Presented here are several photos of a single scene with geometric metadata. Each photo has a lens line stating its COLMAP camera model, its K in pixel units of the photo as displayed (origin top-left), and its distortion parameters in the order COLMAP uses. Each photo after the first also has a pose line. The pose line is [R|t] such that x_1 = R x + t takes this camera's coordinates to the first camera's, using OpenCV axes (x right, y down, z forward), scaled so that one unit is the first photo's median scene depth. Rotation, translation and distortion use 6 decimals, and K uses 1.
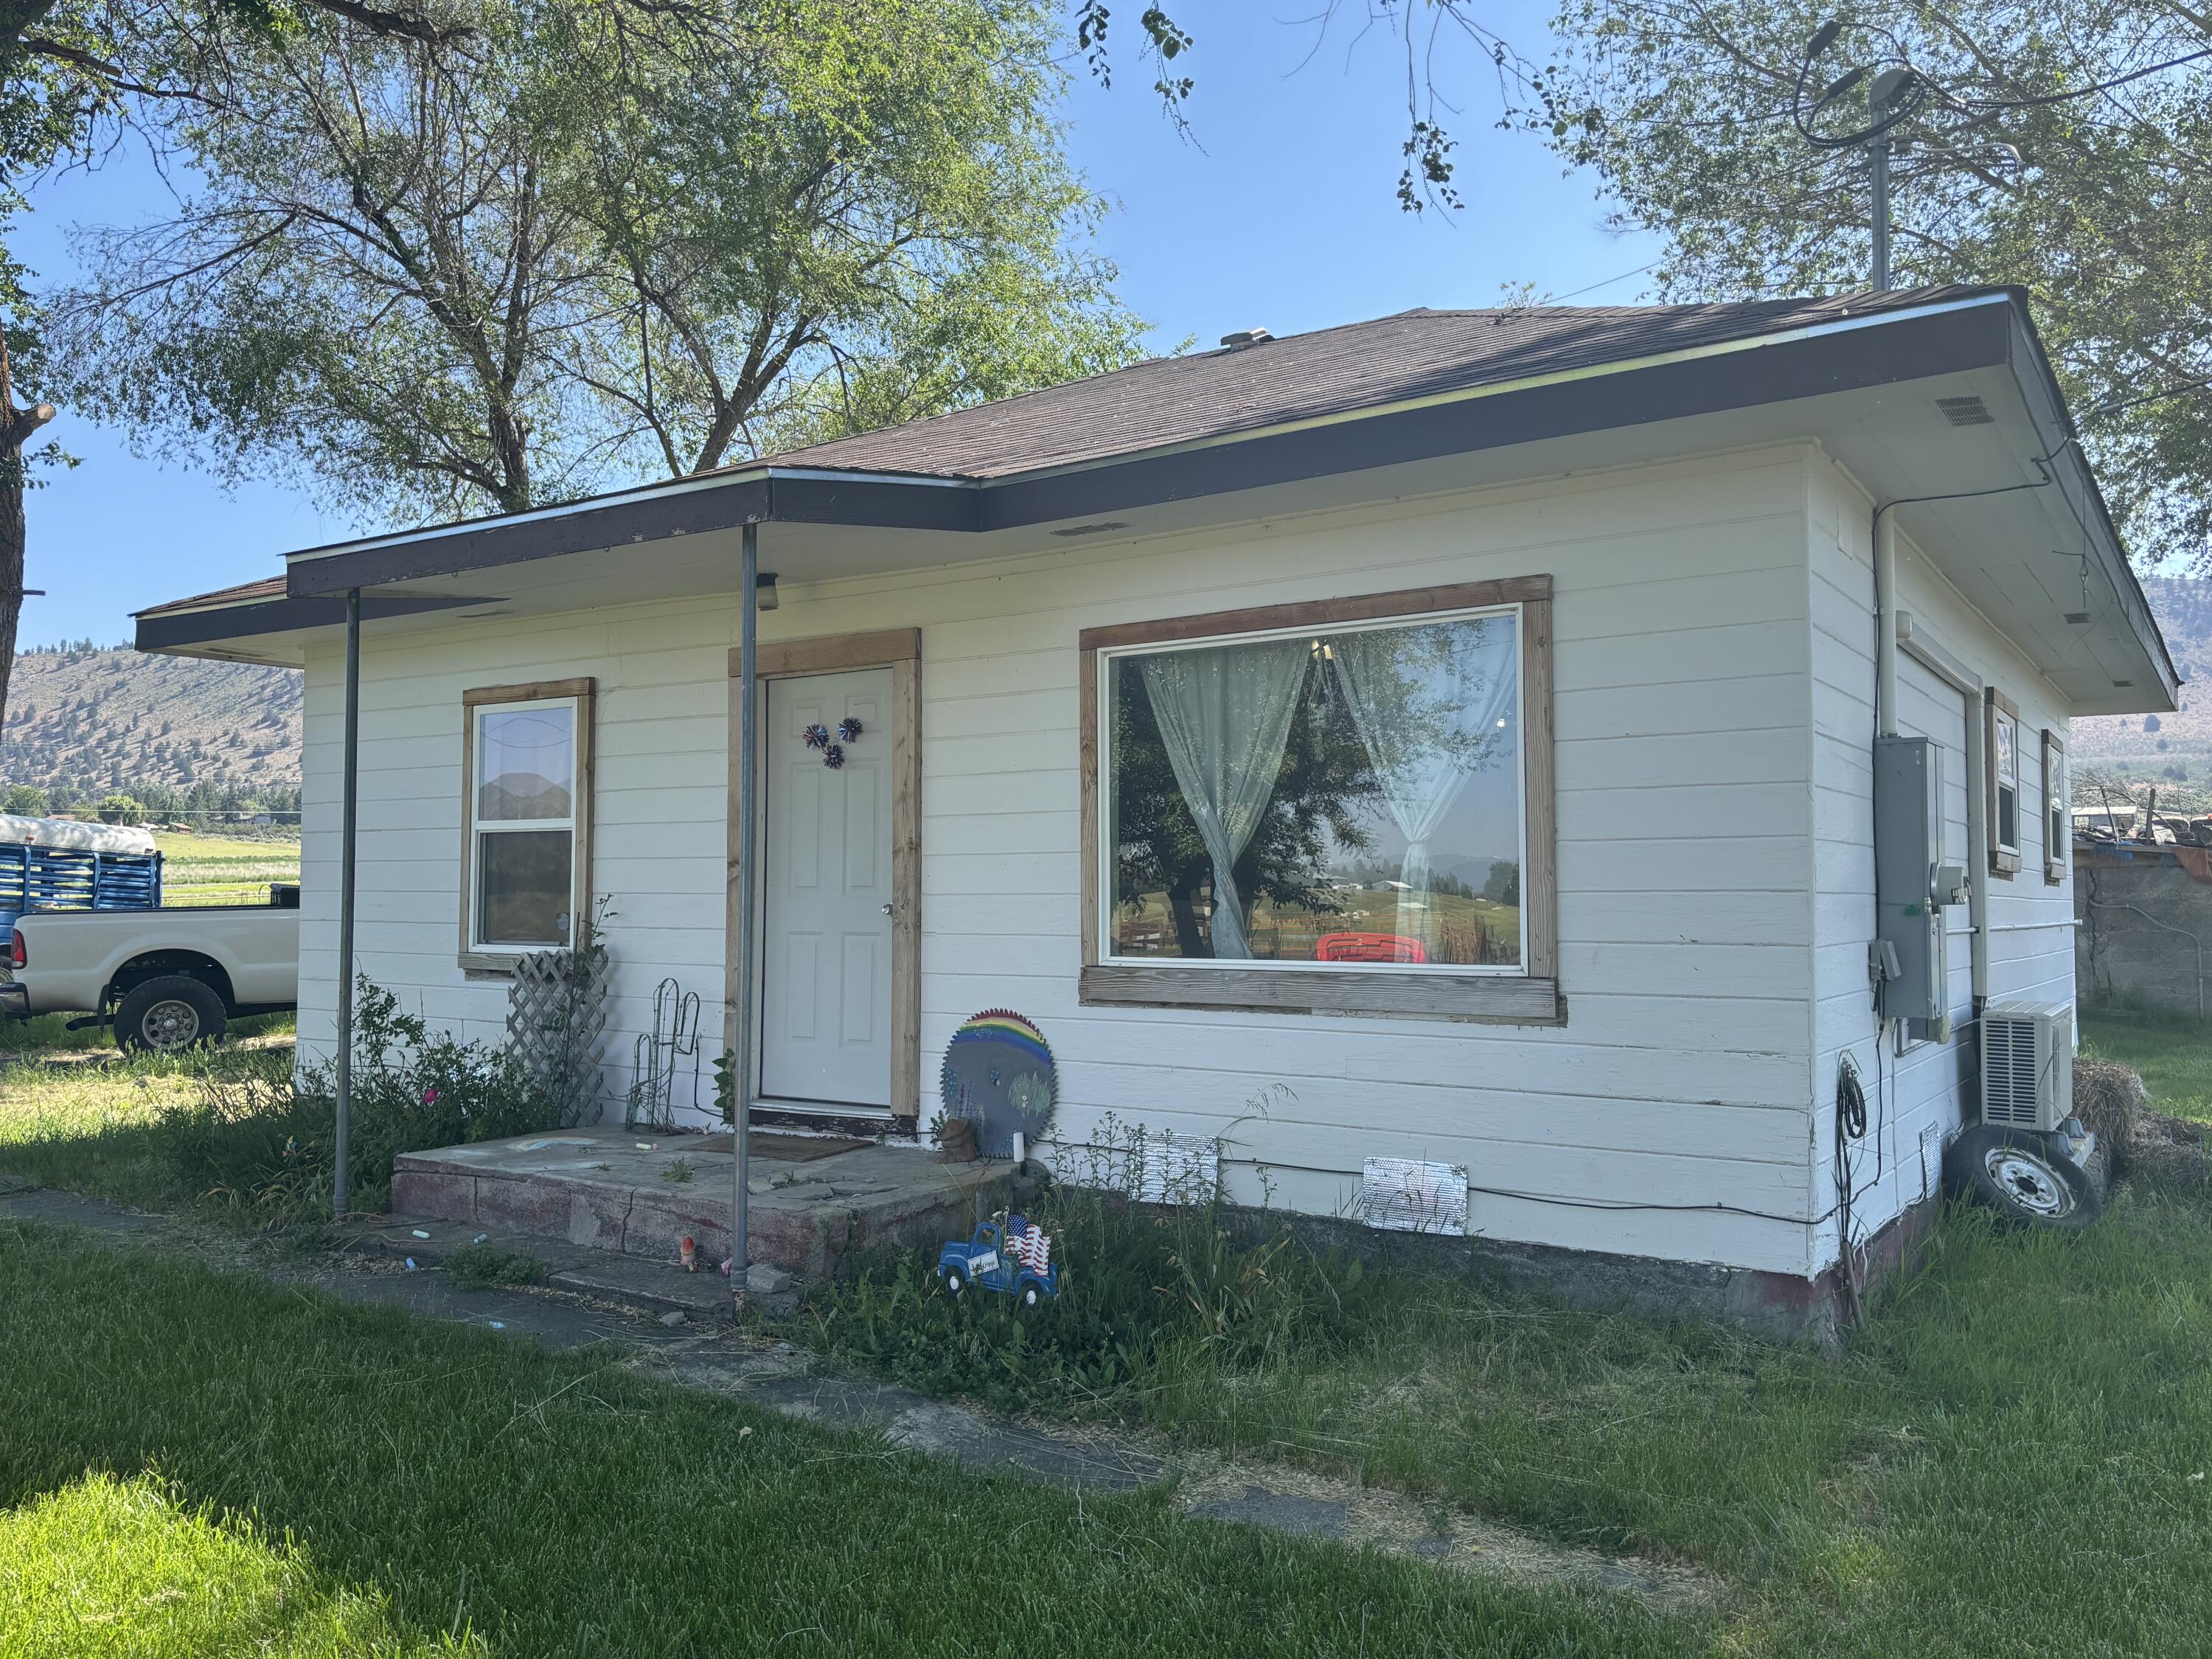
lens RADIAL K [[1691.0, 0, 1097.2], [0, 1691.0, 836.3], [0, 0, 1]] dist [0.044947, -0.036944]
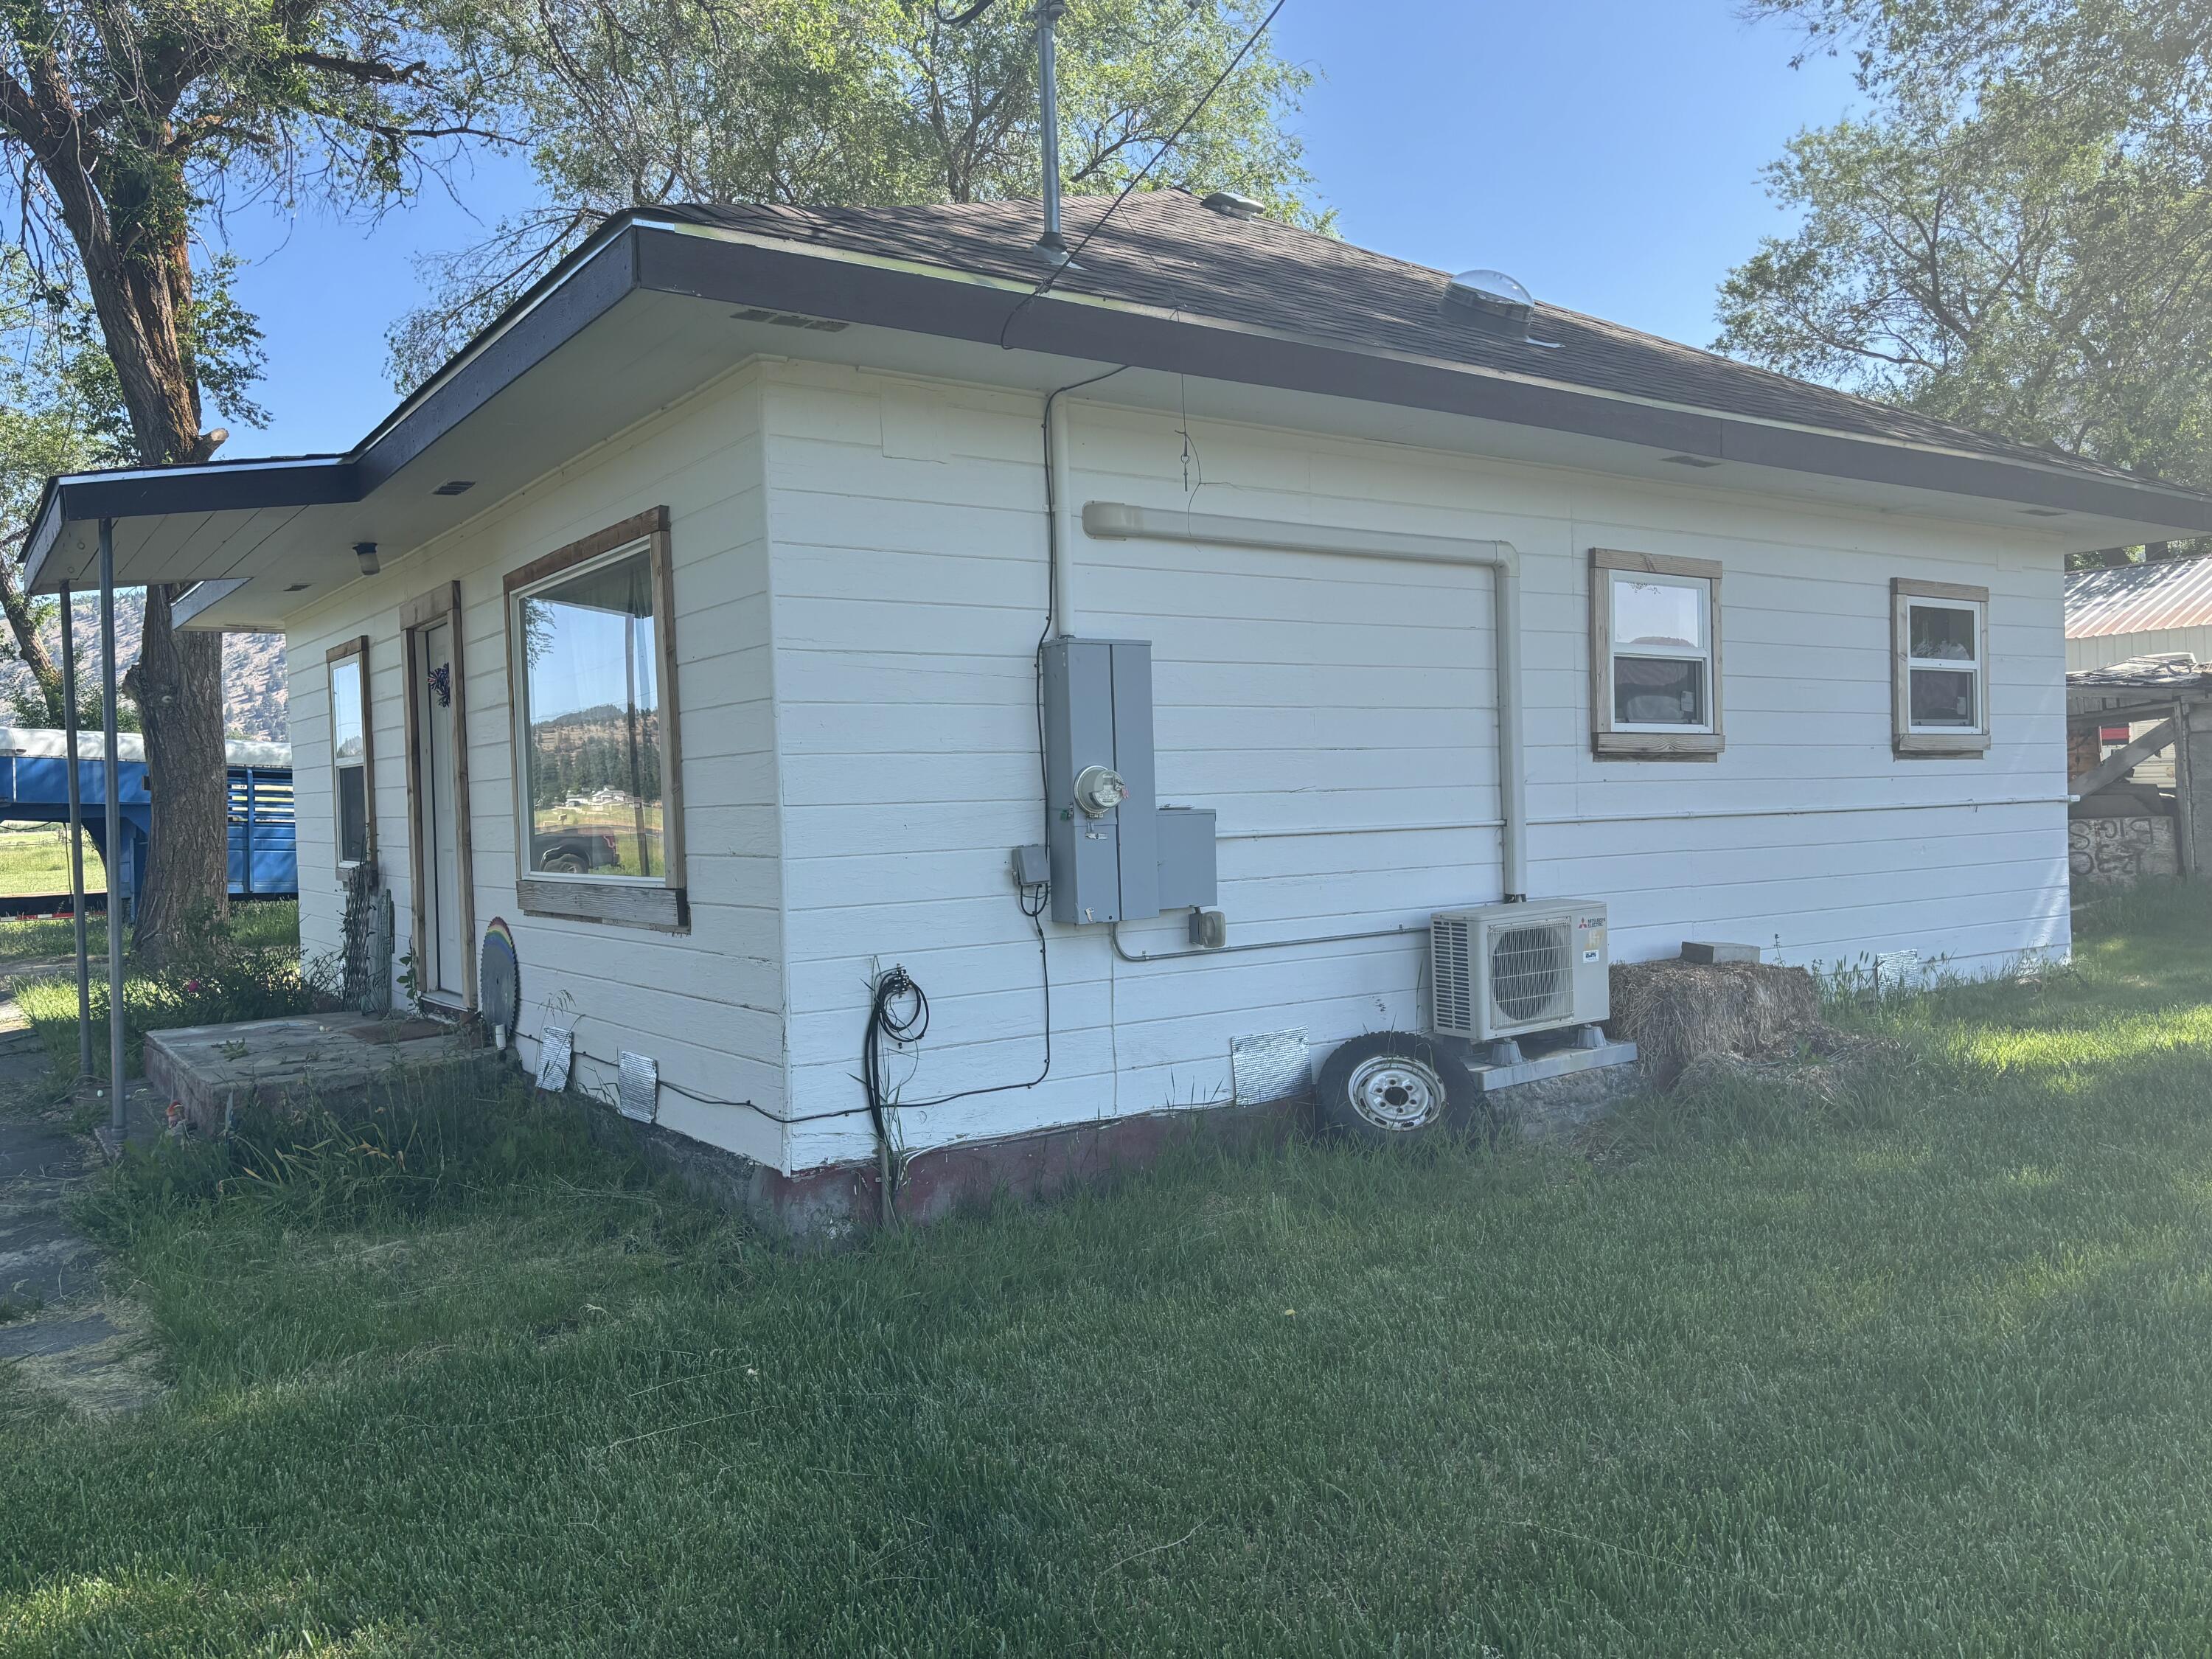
lens RADIAL K [[1691.0, 0, 1097.2], [0, 1691.0, 836.3], [0, 0, 1]] dist [0.044947, -0.036944]
pose [[0.935410, -0.020865, -0.352949, 0.793125], [0.043654, 0.997435, 0.056732, 0.000724], [0.350860, -0.068476, 0.933921, 0.084991]]
